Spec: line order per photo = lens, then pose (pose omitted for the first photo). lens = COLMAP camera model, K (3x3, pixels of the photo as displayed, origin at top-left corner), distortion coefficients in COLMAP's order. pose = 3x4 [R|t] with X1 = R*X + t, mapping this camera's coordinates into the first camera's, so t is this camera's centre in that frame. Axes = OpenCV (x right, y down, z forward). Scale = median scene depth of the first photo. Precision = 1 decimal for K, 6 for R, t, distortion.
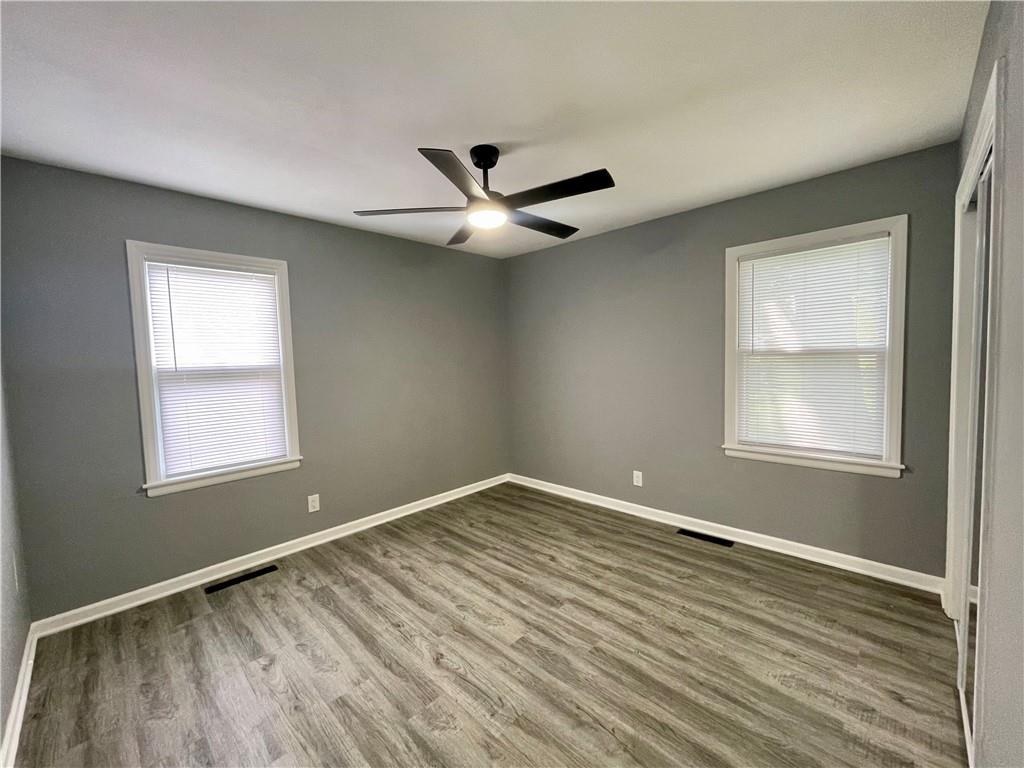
lens RADIAL K [[416.1, 0, 516.3], [0, 416.1, 382.9], [0, 0, 1]] dist [-0.000341, -0.000033]
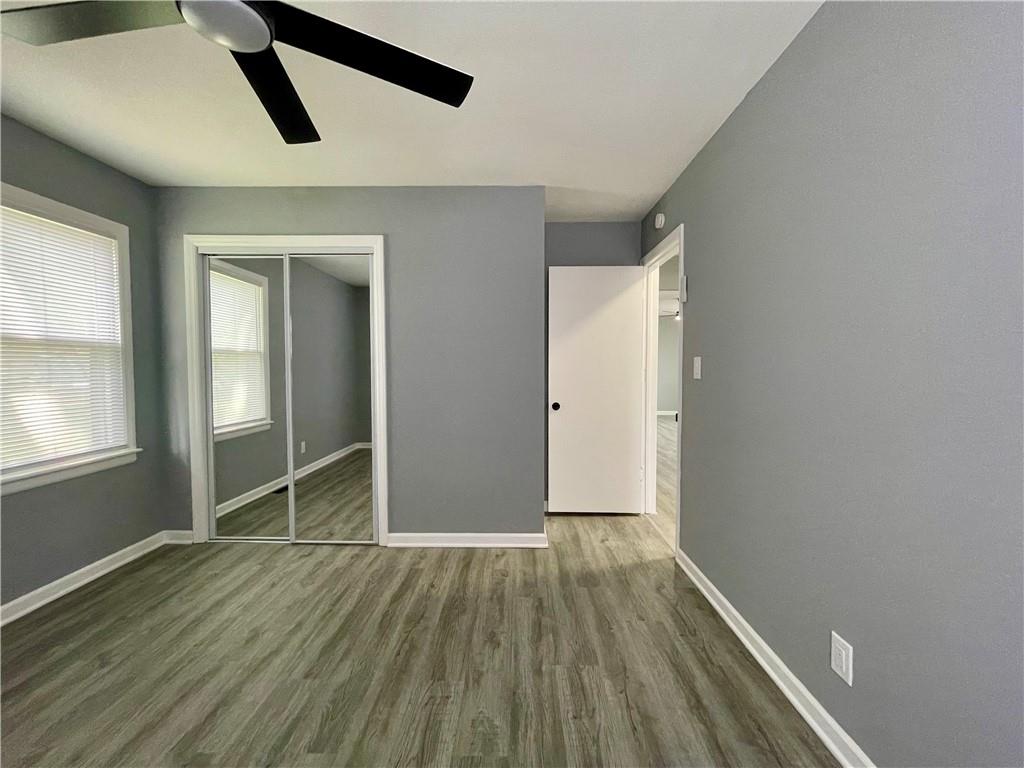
lens RADIAL K [[416.1, 0, 516.3], [0, 416.1, 382.9], [0, 0, 1]] dist [-0.000341, -0.000033]
pose [[-0.691104, 0.000782, 0.722755, -0.794967], [0.063757, 0.996167, 0.059888, 0.024503], [-0.719937, 0.087470, -0.688505, 1.366344]]
